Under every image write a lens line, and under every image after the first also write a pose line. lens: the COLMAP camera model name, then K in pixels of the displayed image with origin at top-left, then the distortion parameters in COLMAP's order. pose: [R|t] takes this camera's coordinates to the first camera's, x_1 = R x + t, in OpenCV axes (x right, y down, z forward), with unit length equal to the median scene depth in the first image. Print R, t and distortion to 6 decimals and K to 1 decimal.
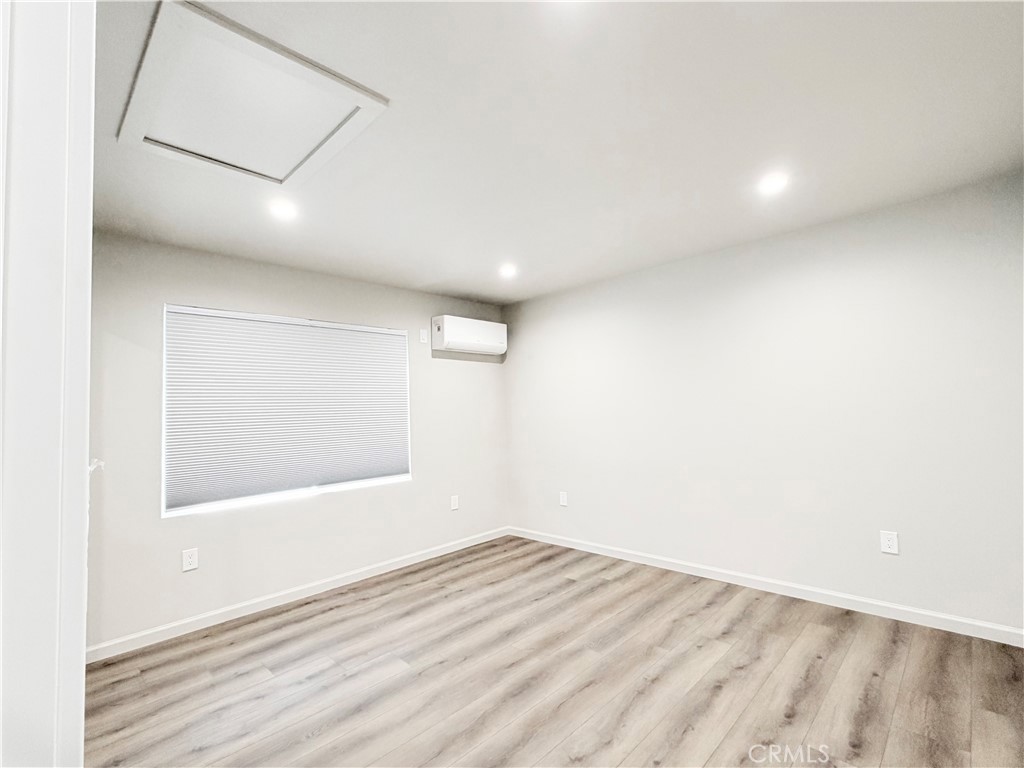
lens RADIAL K [[467.9, 0, 510.1], [0, 467.9, 382.9], [0, 0, 1]] dist [-0.000386, 0.001009]
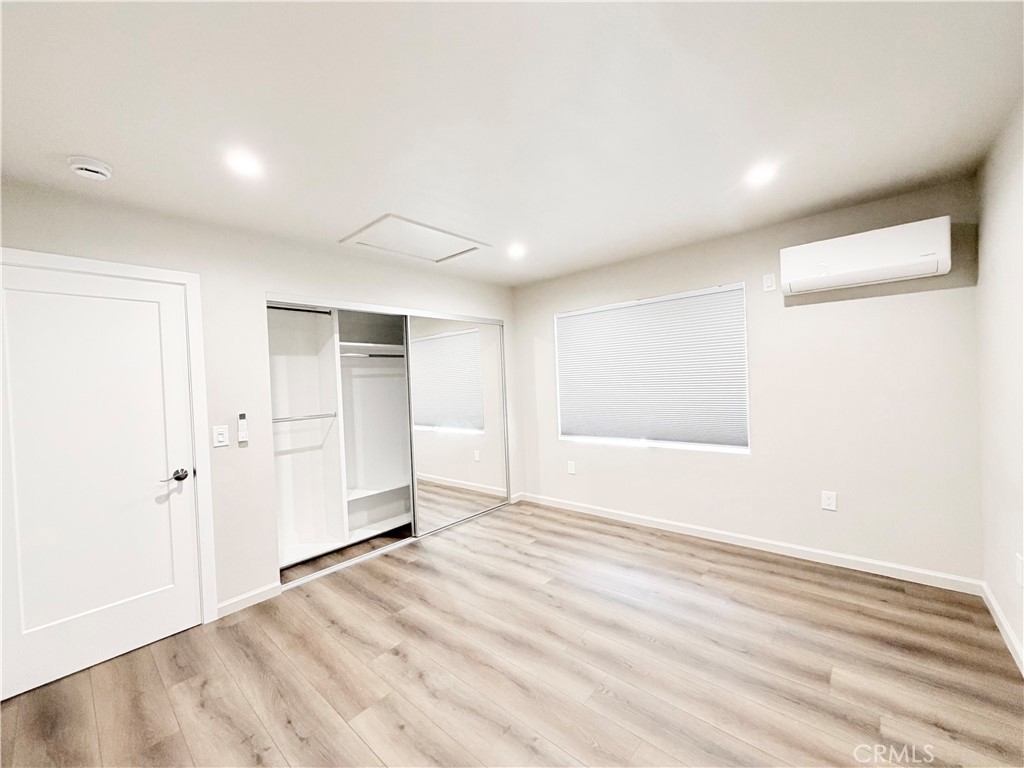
lens RADIAL K [[409.8, 0, 513.2], [0, 409.8, 379.7], [0, 0, 1]] dist [0.000603, 0.000540]
pose [[0.057435, 0.035862, -0.997705, 0.705288], [0.101234, 0.993994, 0.041556, -0.011215], [0.993203, -0.103388, 0.053459, 0.720537]]
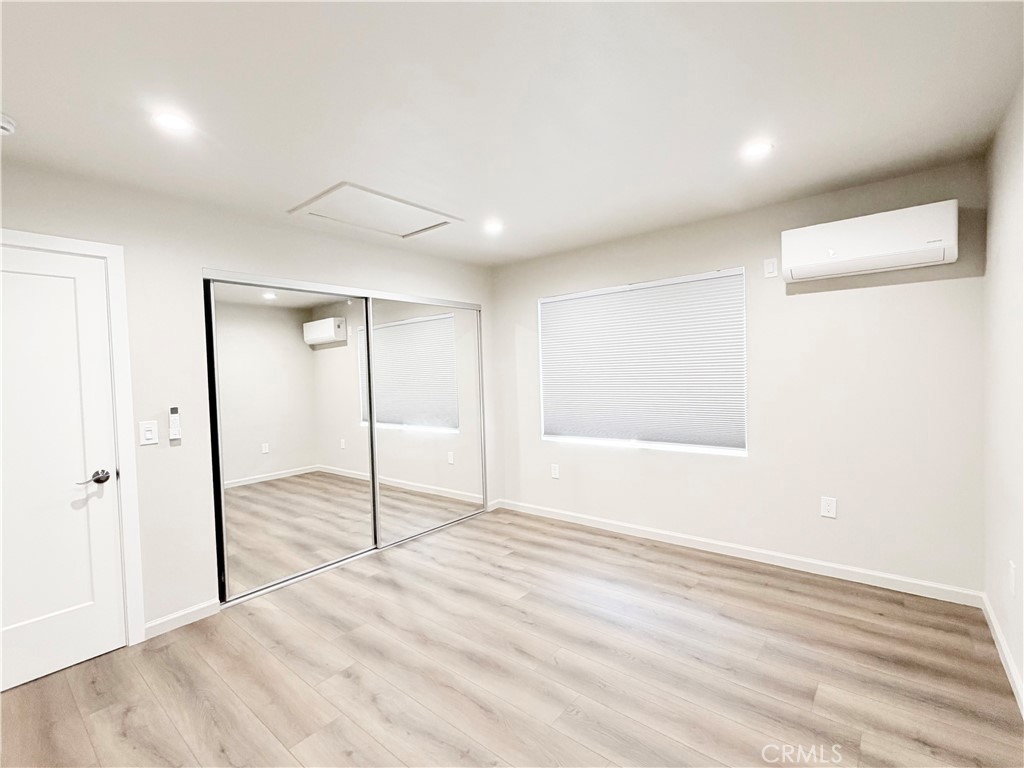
lens RADIAL K [[467.9, 0, 516.4], [0, 467.9, 379.4], [0, 0, 1]] dist [-0.000386, 0.001009]
pose [[0.091392, 0.051340, -0.994491, 0.725613], [0.089026, 0.994250, 0.059509, -0.008480], [0.991828, -0.093974, 0.086296, 0.748270]]
